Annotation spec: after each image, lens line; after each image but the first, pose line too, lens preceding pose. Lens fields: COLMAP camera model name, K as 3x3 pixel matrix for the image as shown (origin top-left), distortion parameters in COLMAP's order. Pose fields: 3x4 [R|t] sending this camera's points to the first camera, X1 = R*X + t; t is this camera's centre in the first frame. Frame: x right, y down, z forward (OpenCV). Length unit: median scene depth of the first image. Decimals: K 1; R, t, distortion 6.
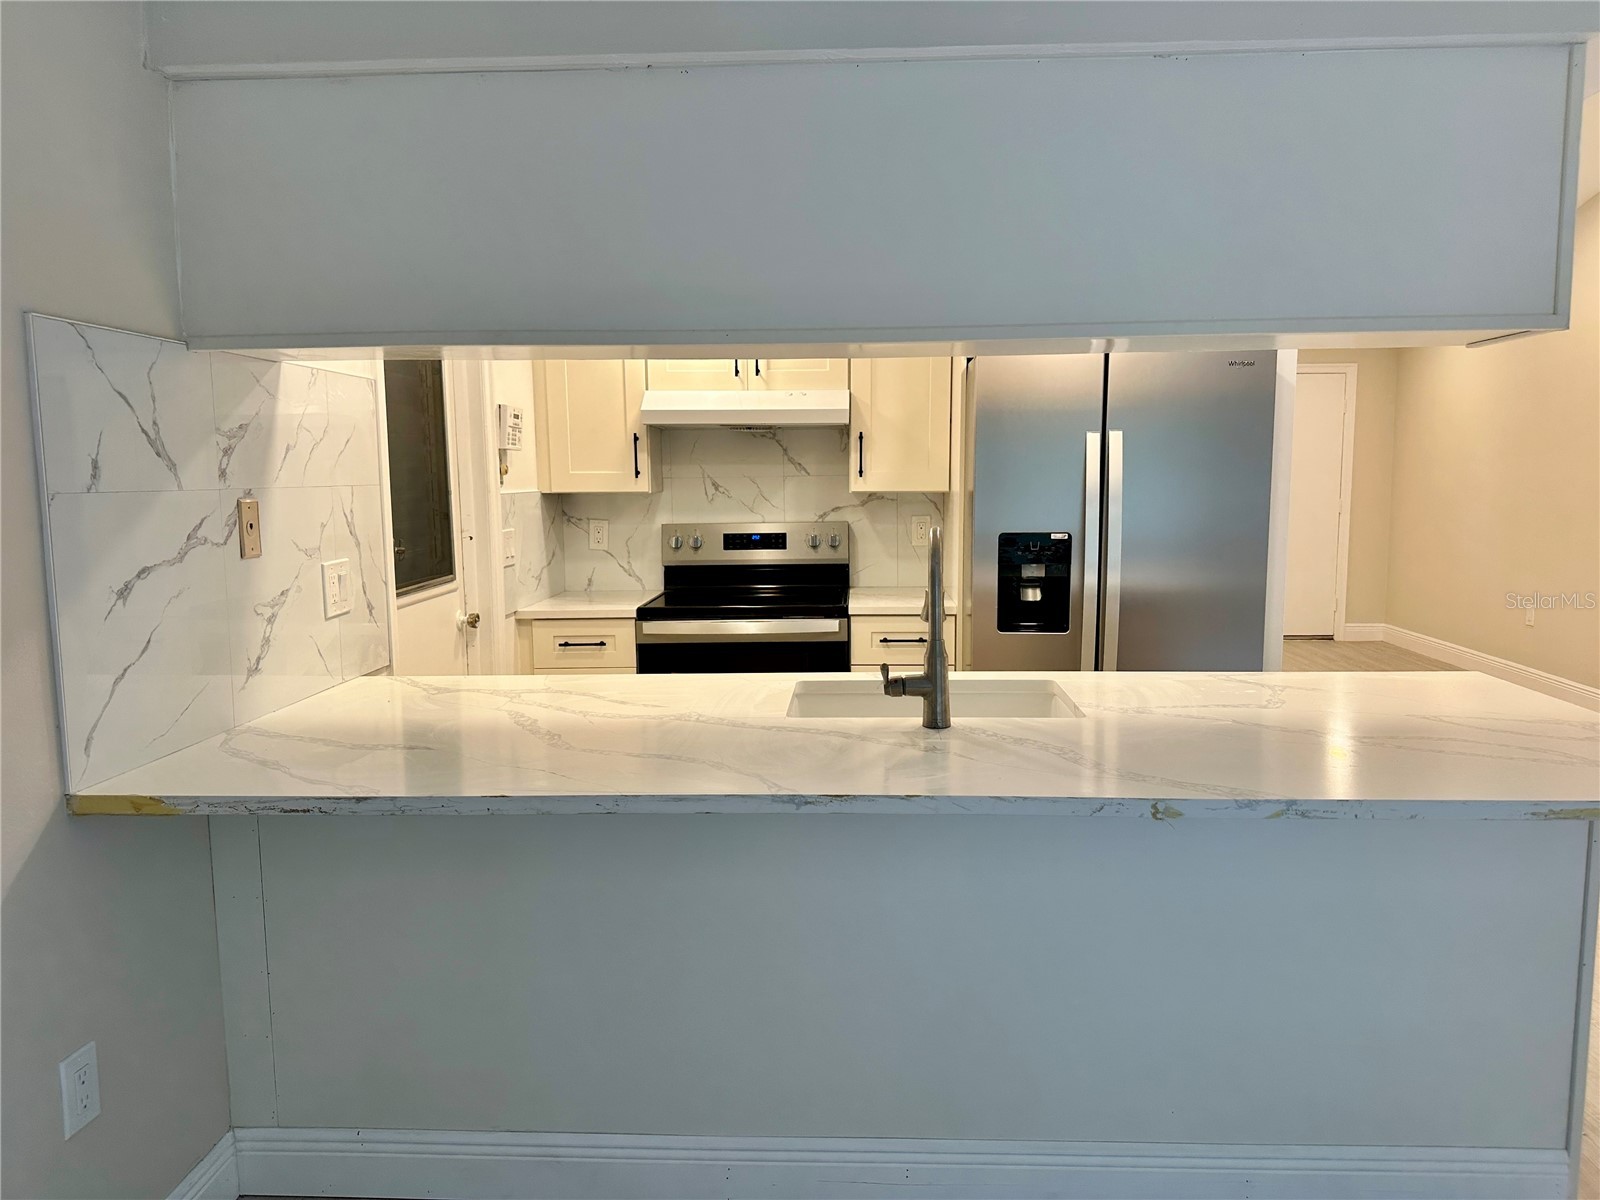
lens RADIAL K [[1115.4, 0, 809.2], [0, 1115.4, 609.1], [0, 0, 1]] dist [0.085712, -0.124137]
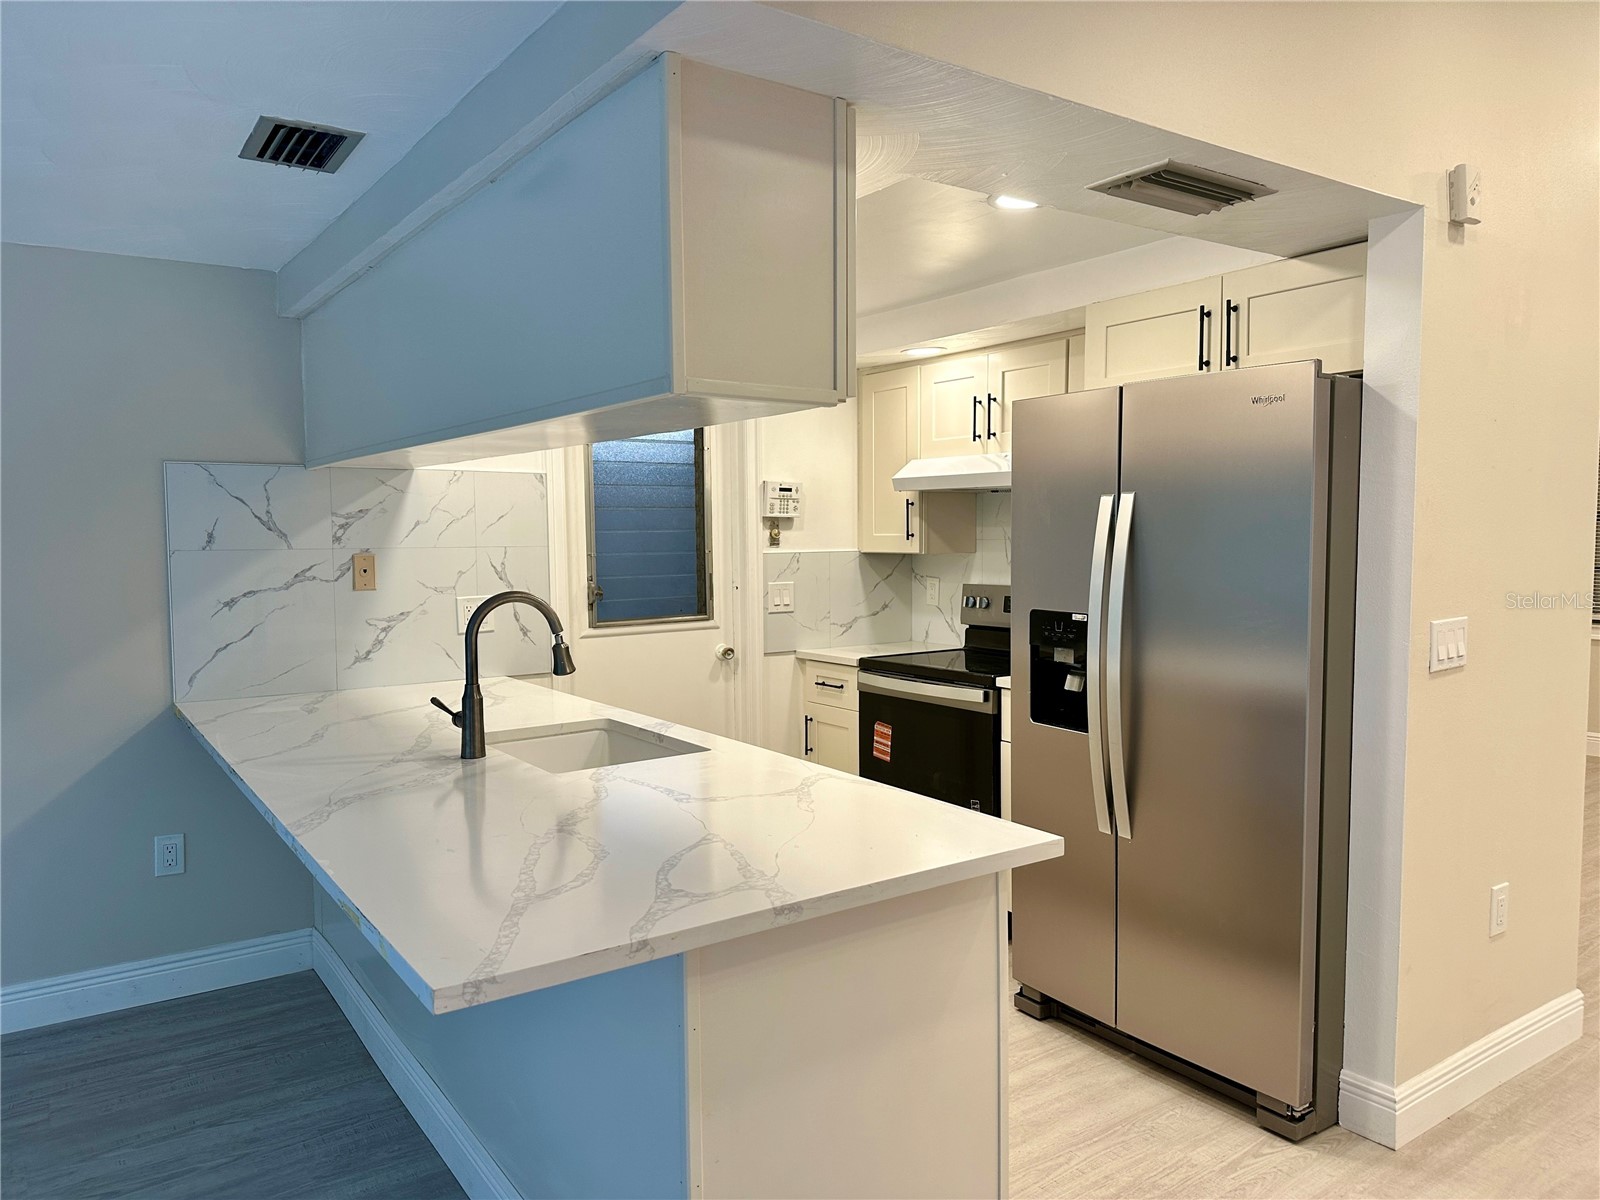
lens RADIAL K [[1115.4, 0, 809.2], [0, 1115.4, 609.1], [0, 0, 1]] dist [0.085712, -0.124137]
pose [[0.608981, 0.061909, -0.790765, 0.727500], [-0.095350, 0.995434, 0.004502, -0.052727], [0.787433, 0.072657, 0.612104, 0.307398]]
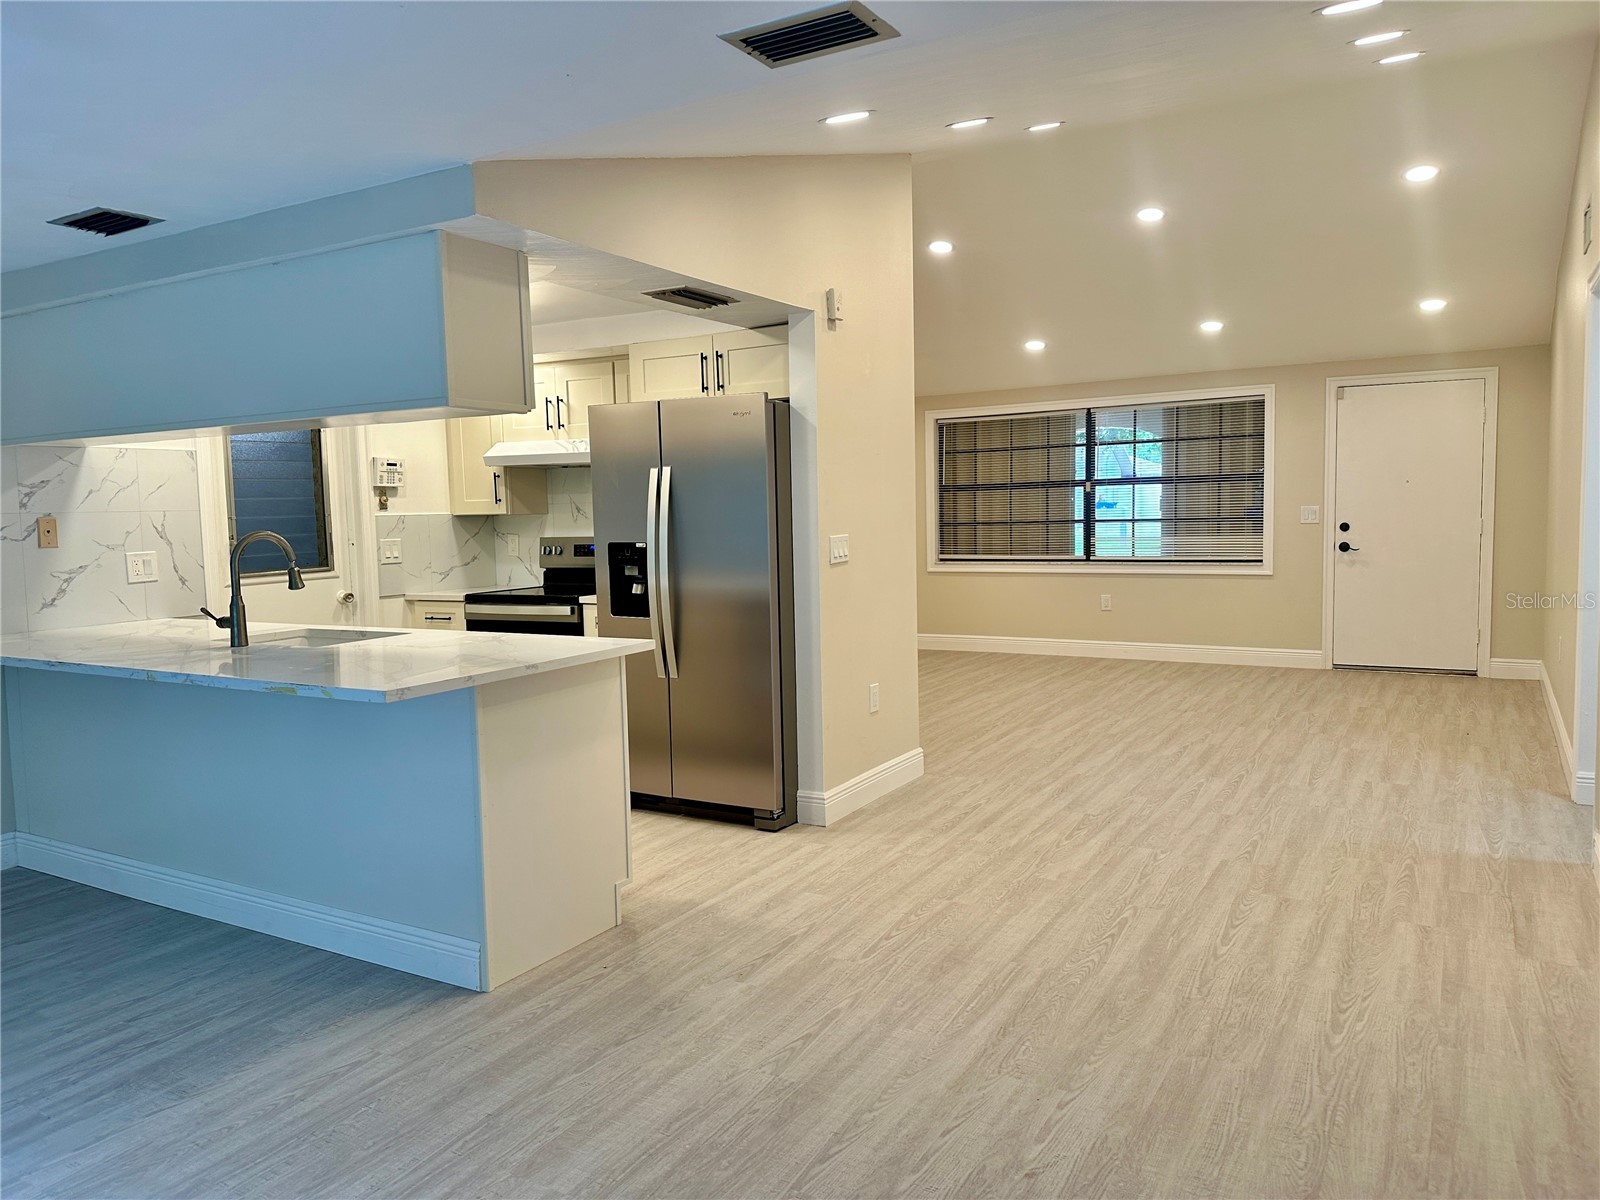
lens RADIAL K [[1115.4, 0, 809.2], [0, 1115.4, 609.1], [0, 0, 1]] dist [0.085712, -0.124137]
pose [[0.886177, 0.033101, -0.462163, 0.969057], [-0.042772, 0.999030, -0.010460, 0.015475], [0.461369, 0.029037, 0.886733, -0.080853]]
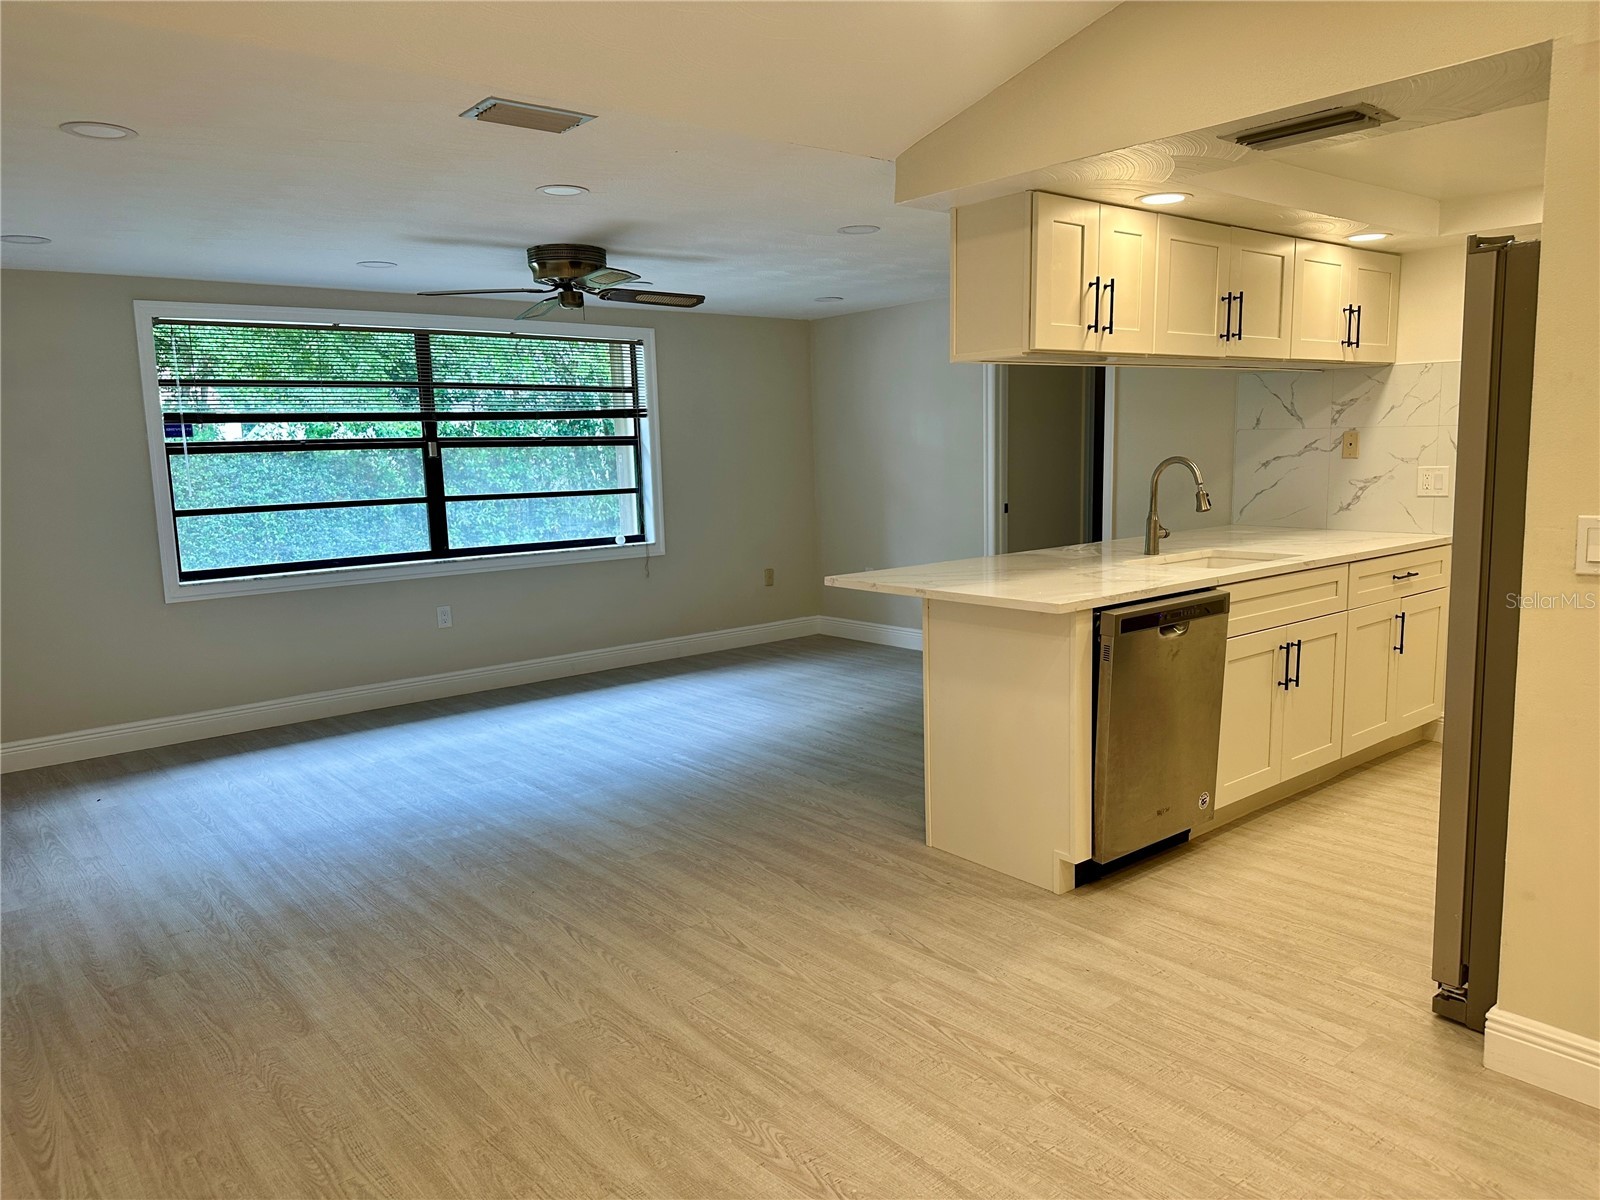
lens RADIAL K [[1115.4, 0, 809.2], [0, 1115.4, 609.1], [0, 0, 1]] dist [0.085712, -0.124137]
pose [[-0.735234, 0.133193, -0.664598, 1.112736], [-0.051112, 0.966817, 0.250305, -0.160017], [0.675884, 0.218002, -0.704029, 1.166038]]
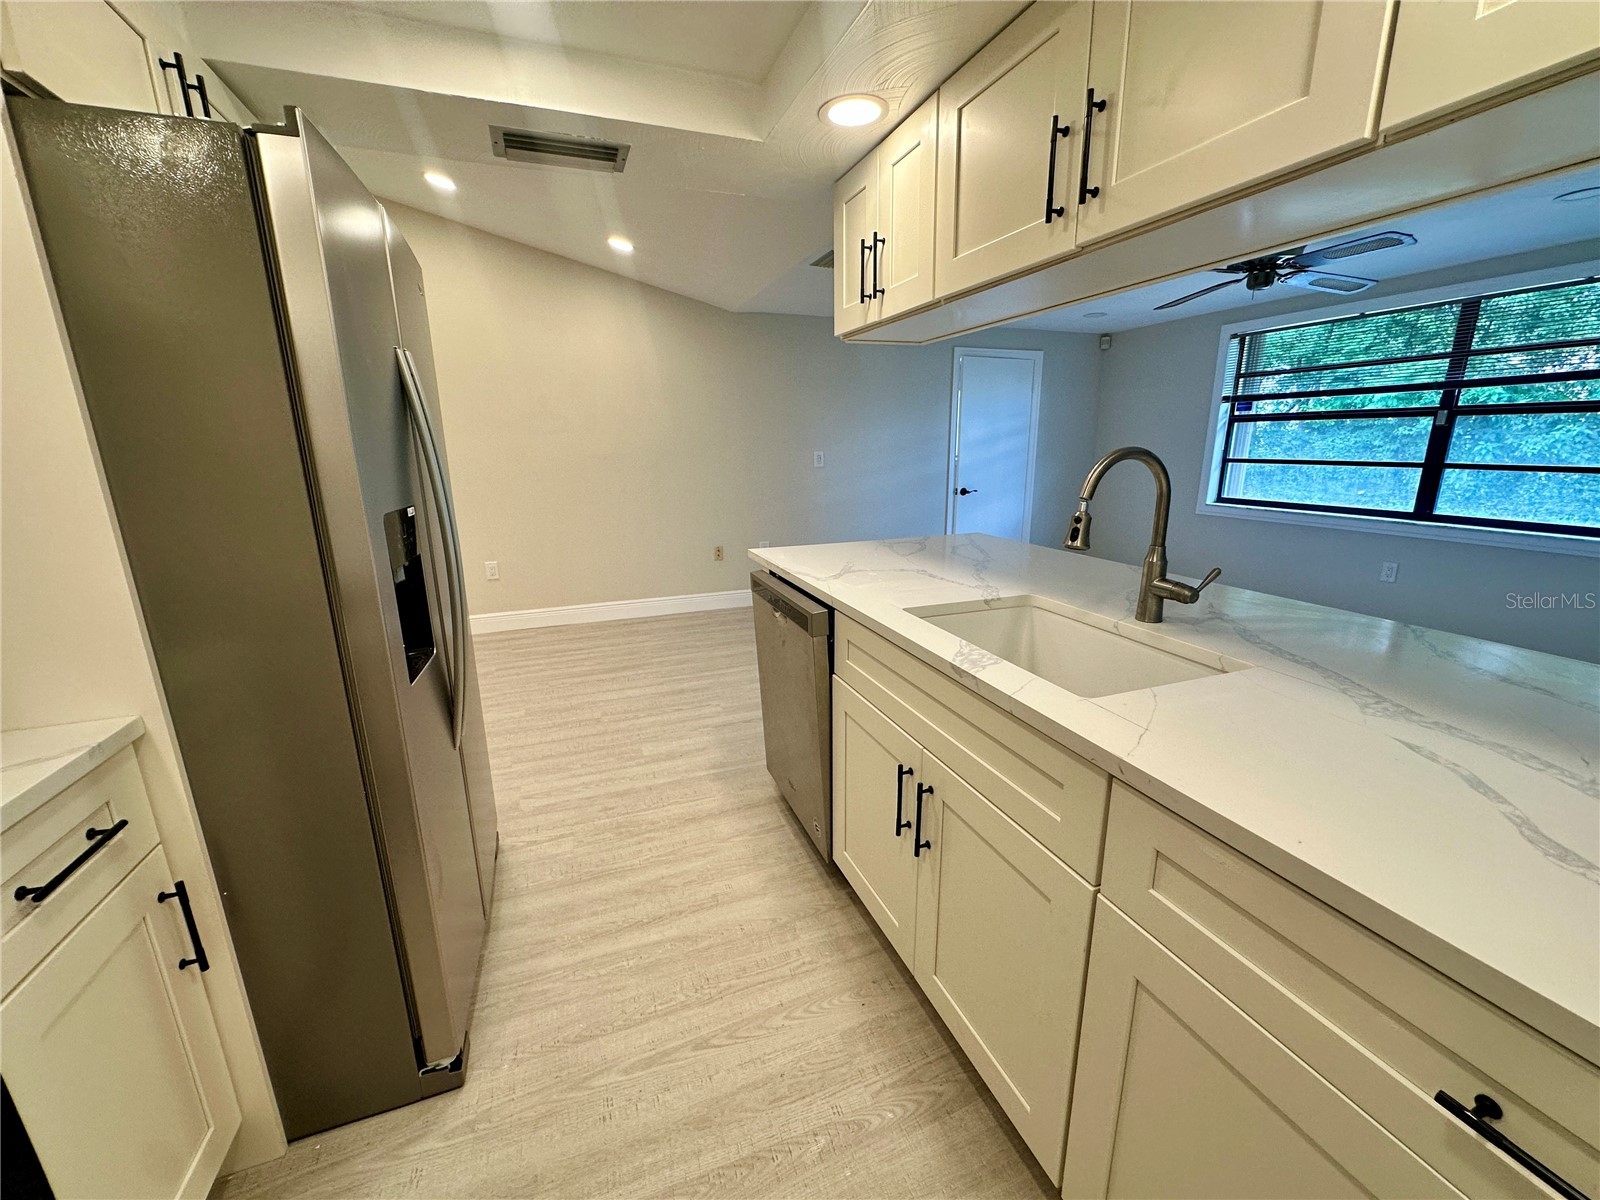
lens RADIAL K [[645.1, 0, 800.0], [0, 645.1, 600.0], [0, 0, 1]] dist [-0.000862, -0.000206]
pose [[-0.394885, -0.205112, 0.895542, -0.196933], [0.134991, 0.951227, 0.277390, -0.085502], [-0.908759, 0.230427, -0.347936, 0.890596]]
